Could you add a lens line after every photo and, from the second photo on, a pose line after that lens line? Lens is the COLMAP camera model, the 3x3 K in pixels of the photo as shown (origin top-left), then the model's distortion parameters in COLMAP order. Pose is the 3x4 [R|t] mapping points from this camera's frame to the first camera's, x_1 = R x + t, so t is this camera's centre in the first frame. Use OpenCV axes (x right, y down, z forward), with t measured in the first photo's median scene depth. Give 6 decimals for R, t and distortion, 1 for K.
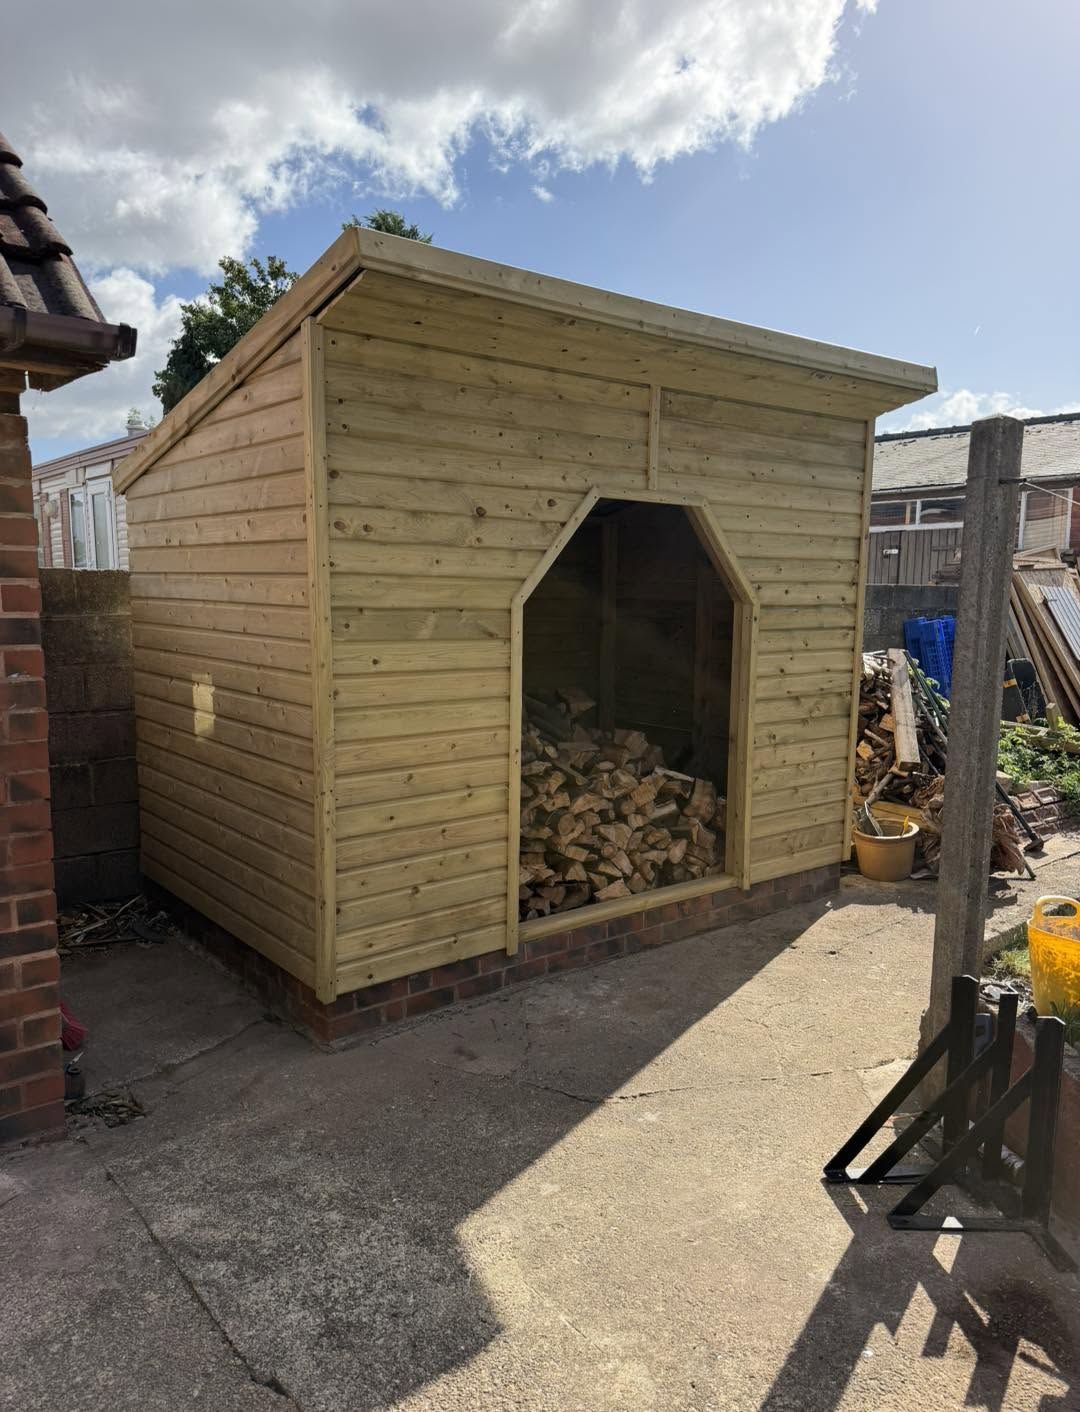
lens RADIAL K [[1022.7, 0, 540.0], [0, 1022.7, 706.0], [0, 0, 1]] dist [0.000006, 0.000156]
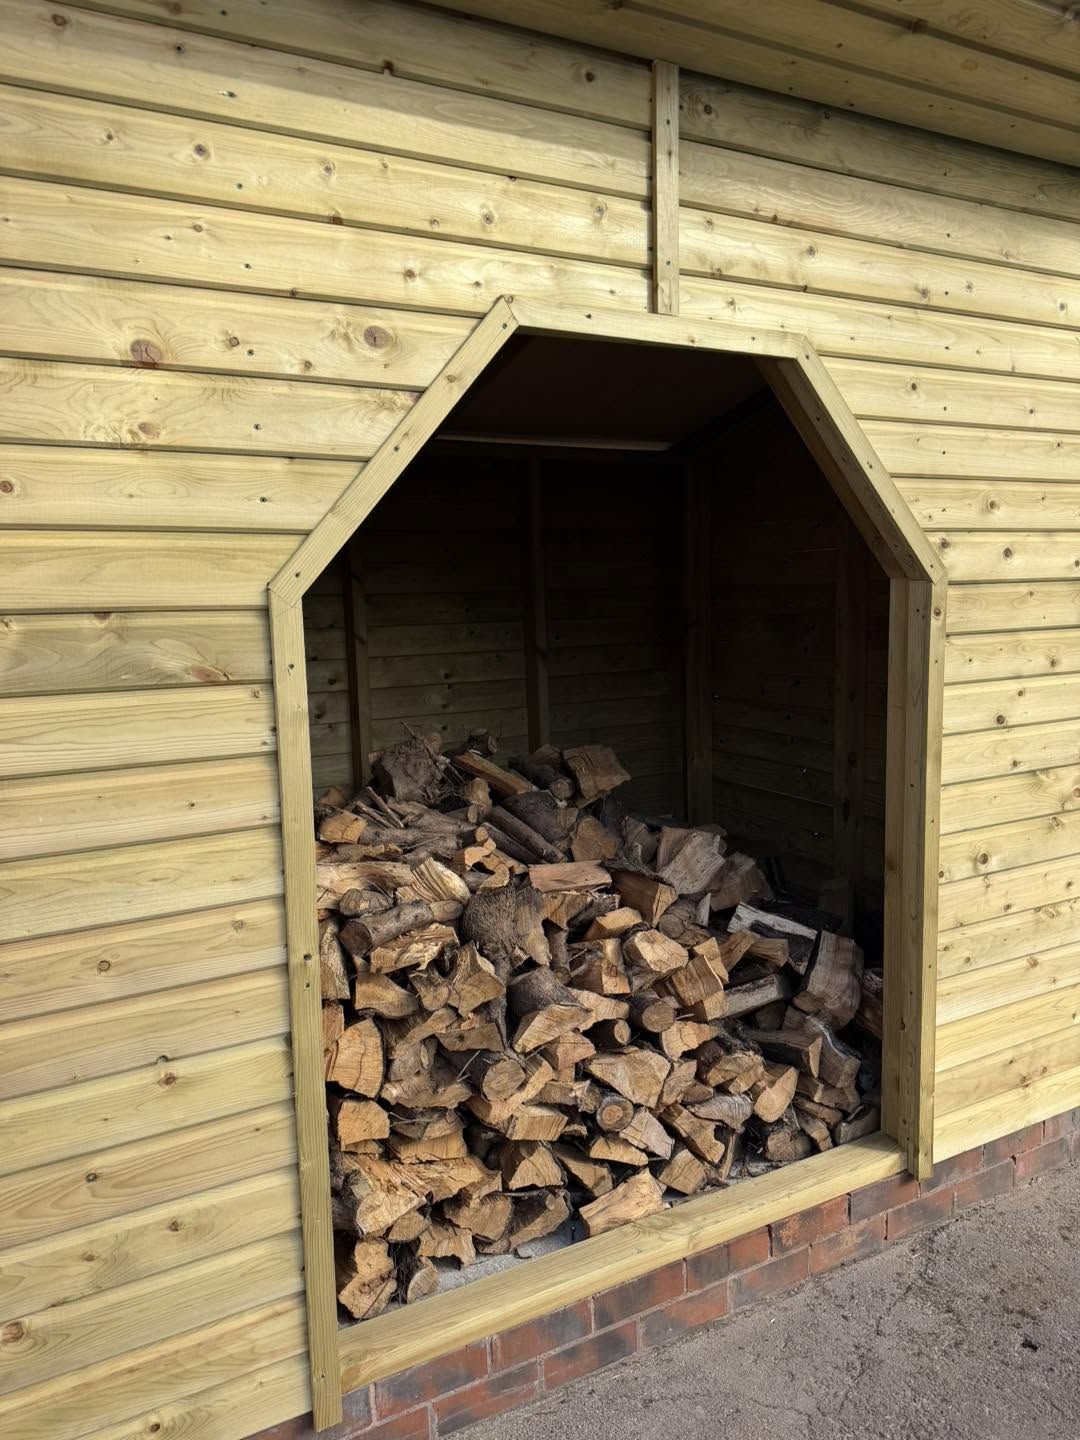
lens RADIAL K [[1040.4, 0, 536.8], [0, 1040.4, 673.5], [0, 0, 1]] dist [0.008322, -0.065343]
pose [[0.983705, -0.011995, -0.179392, 0.116437], [0.008015, 0.999706, -0.022895, -0.047906], [0.179614, 0.021084, 0.983511, 0.504763]]
